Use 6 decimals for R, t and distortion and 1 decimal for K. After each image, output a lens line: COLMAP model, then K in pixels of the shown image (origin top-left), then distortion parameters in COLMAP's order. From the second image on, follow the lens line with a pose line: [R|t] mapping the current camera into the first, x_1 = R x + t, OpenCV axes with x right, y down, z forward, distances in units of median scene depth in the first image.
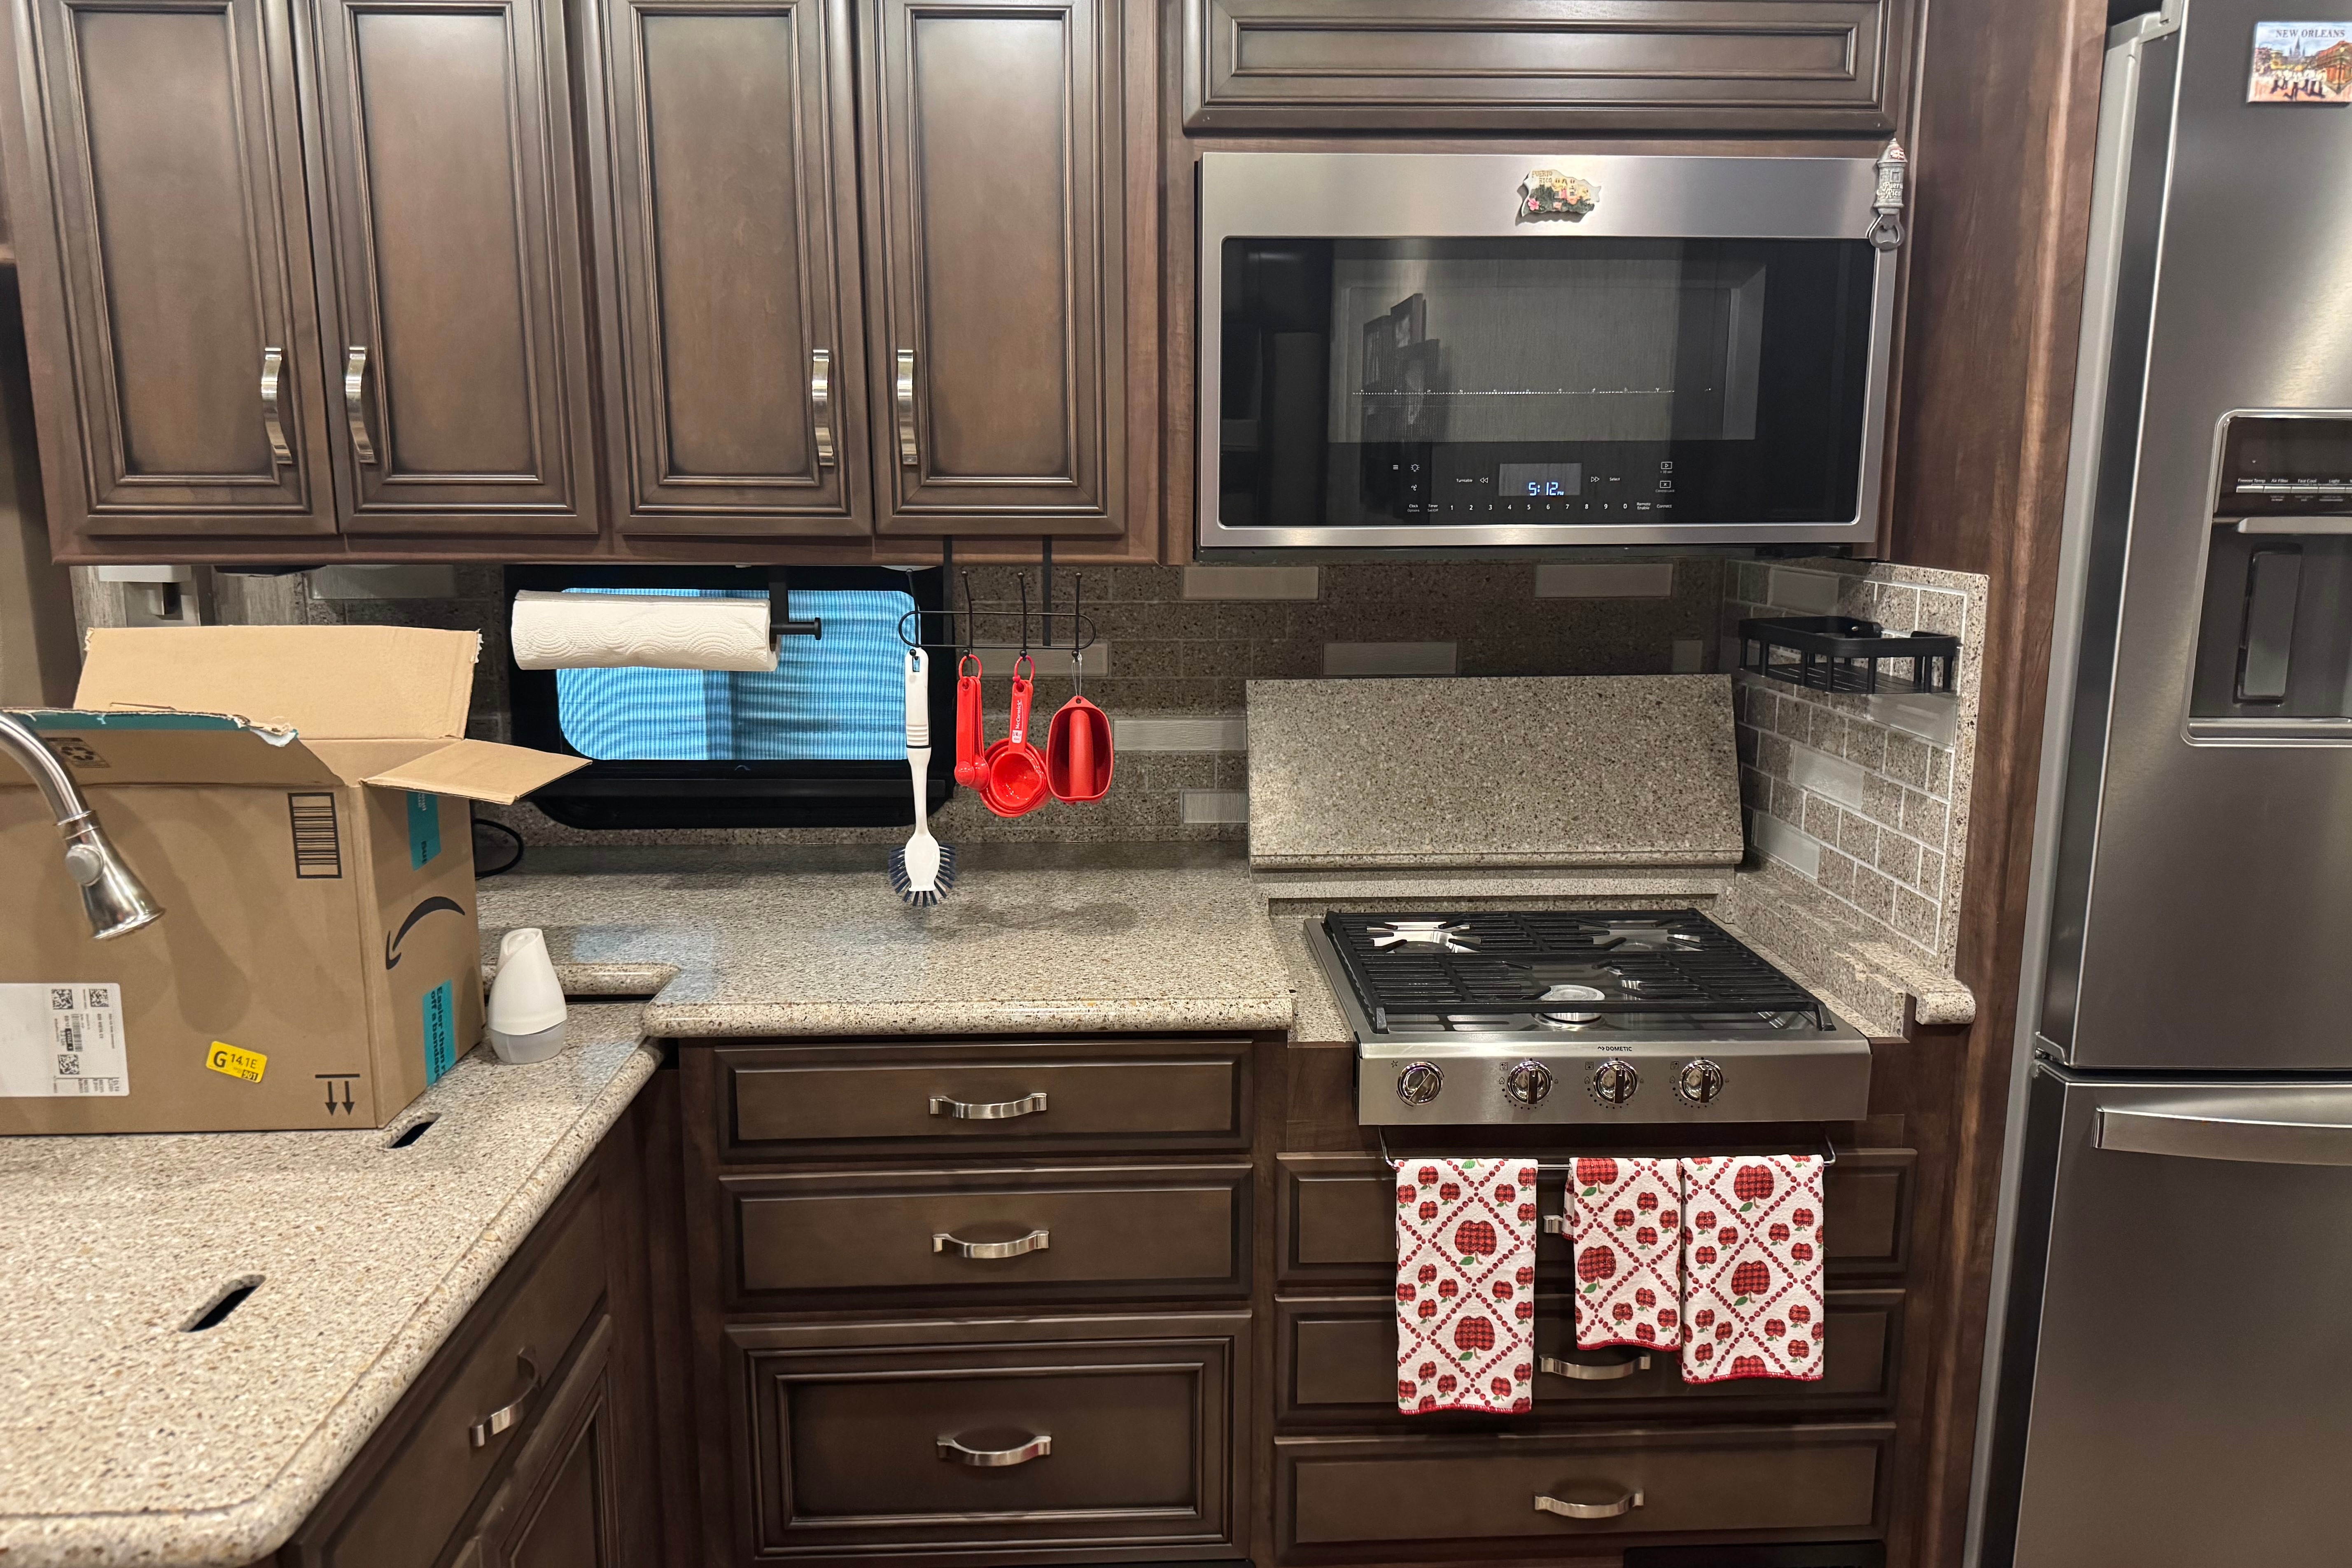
lens RADIAL K [[1600.7, 0, 1176.0], [0, 1600.7, 784.0], [0, 0, 1]] dist [0.084618, -0.000026]
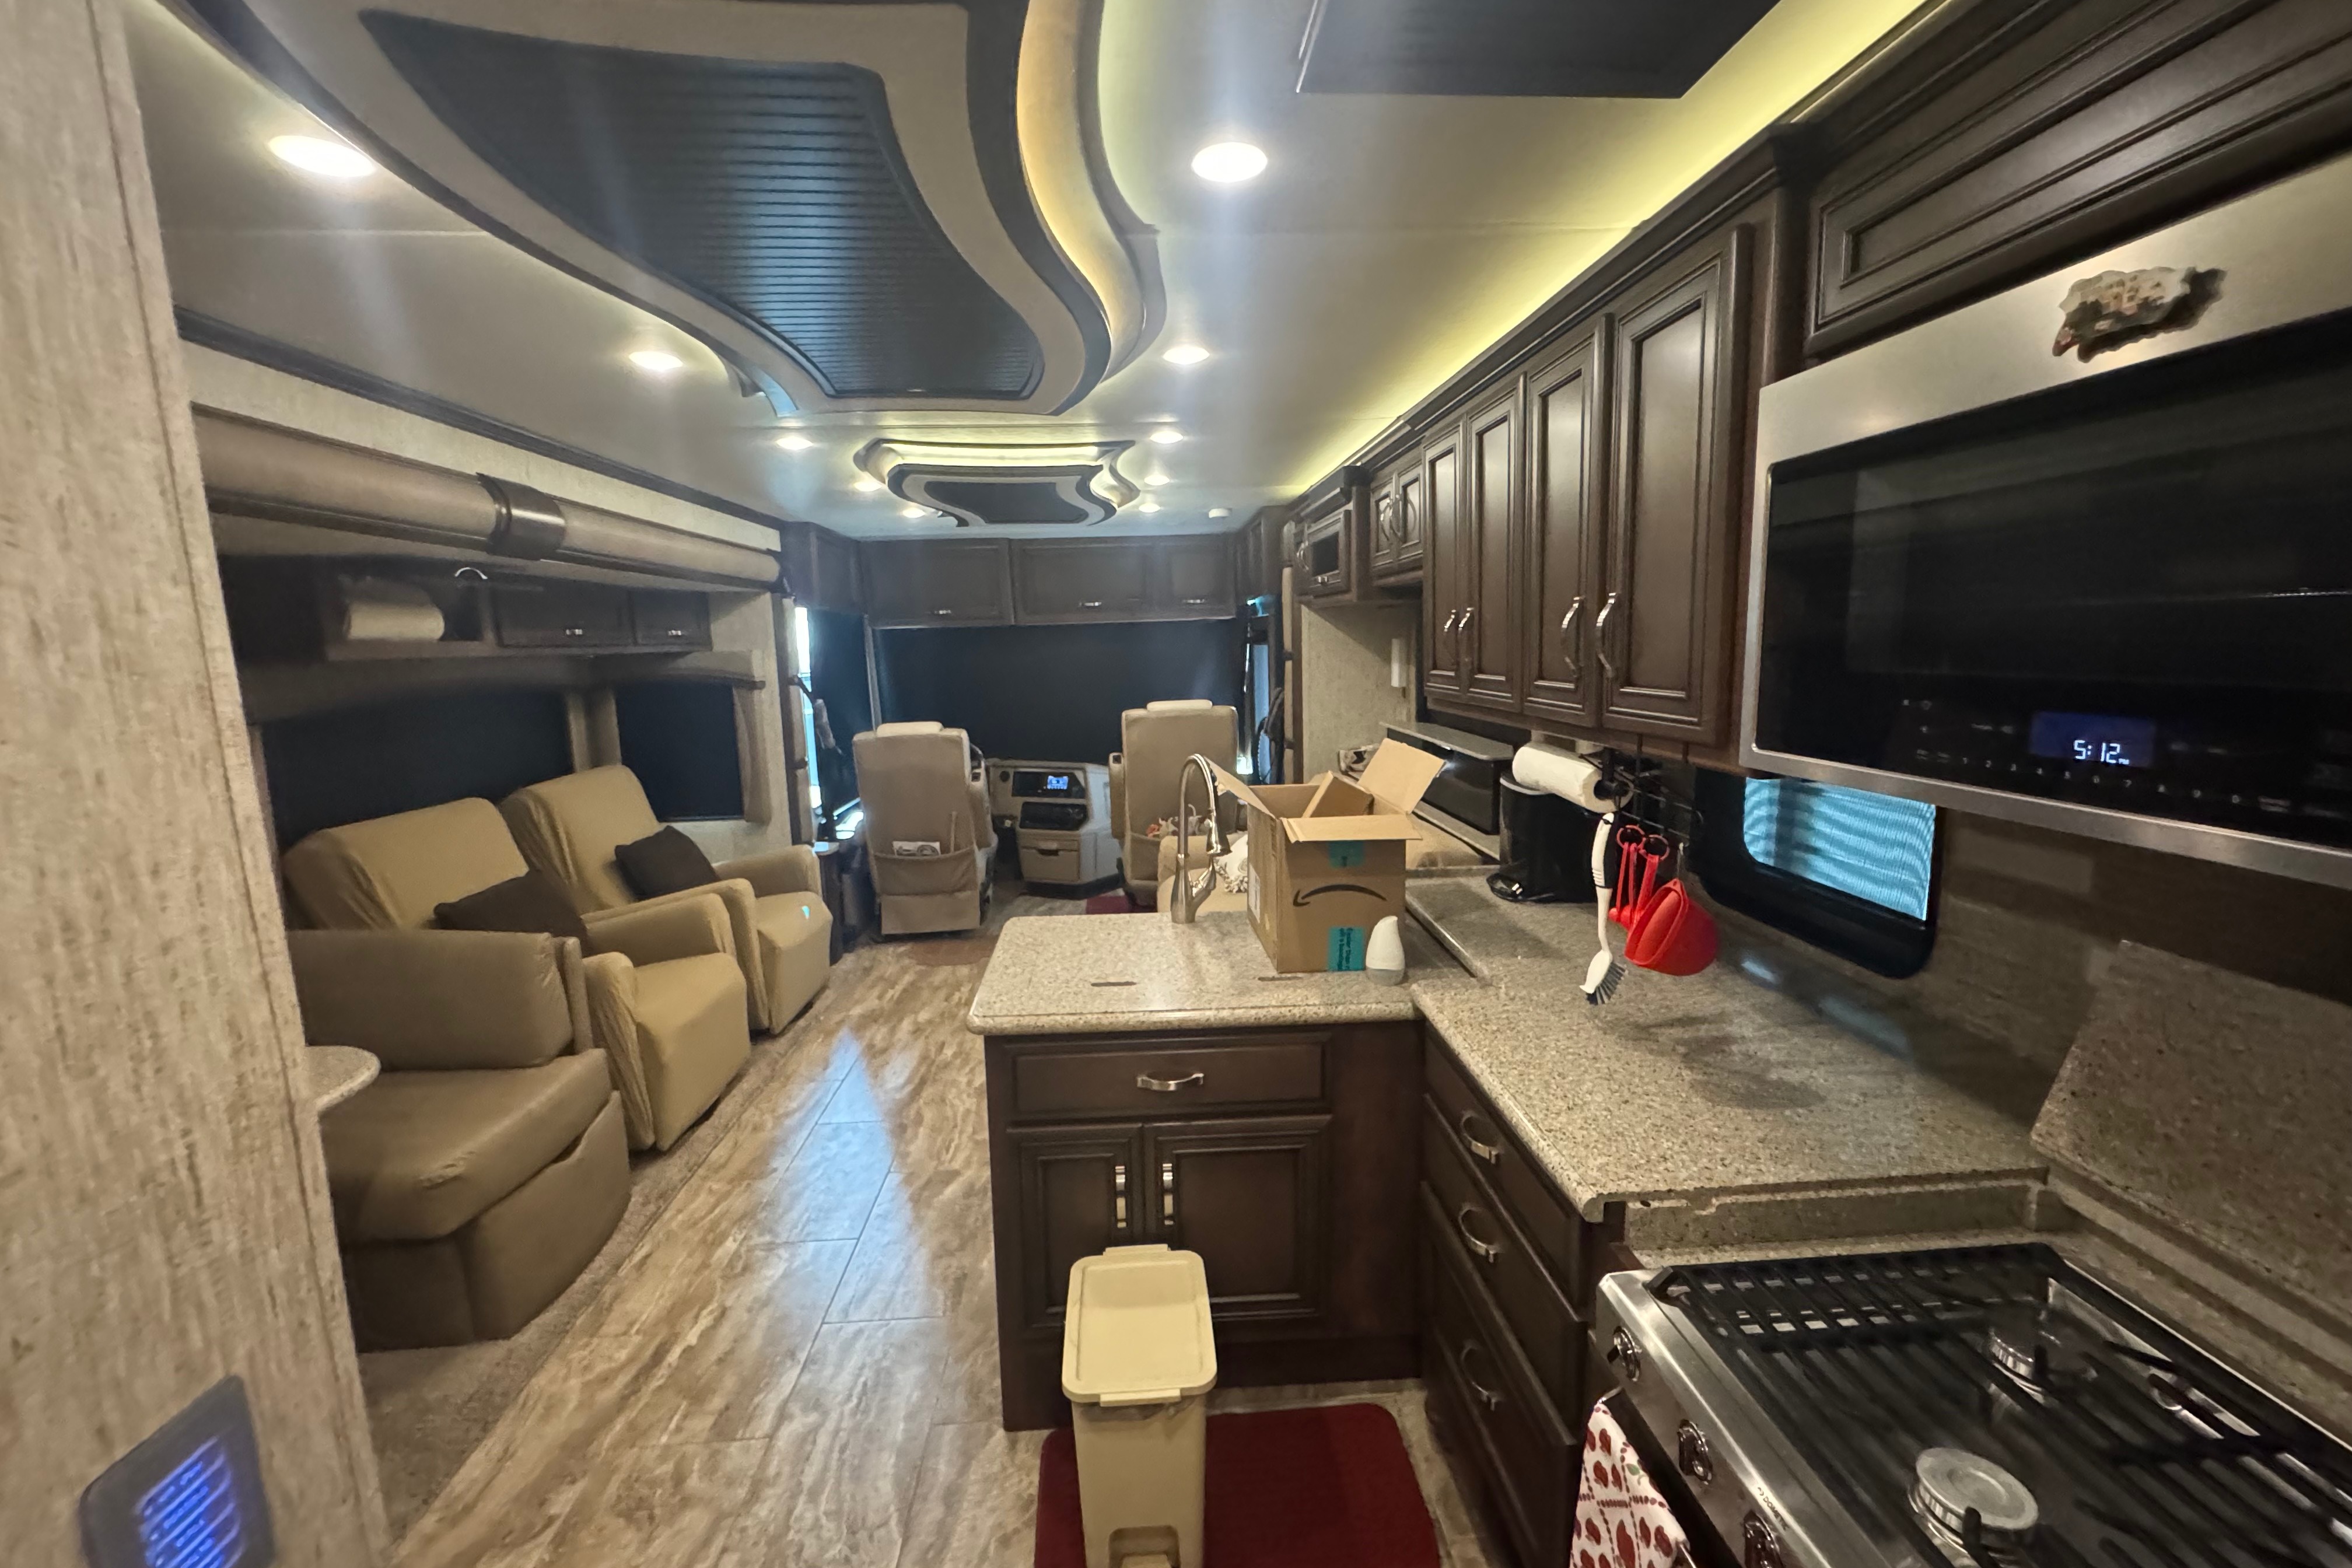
lens RADIAL K [[923.1, 0, 1176.0], [0, 923.1, 784.0], [0, 0, 1]] dist [0.000576, 0.000166]
pose [[0.029404, 0.153280, -0.987745, 0.597112], [-0.153563, 0.977134, 0.147062, -0.171349], [0.987701, 0.147357, 0.052269, 0.628511]]
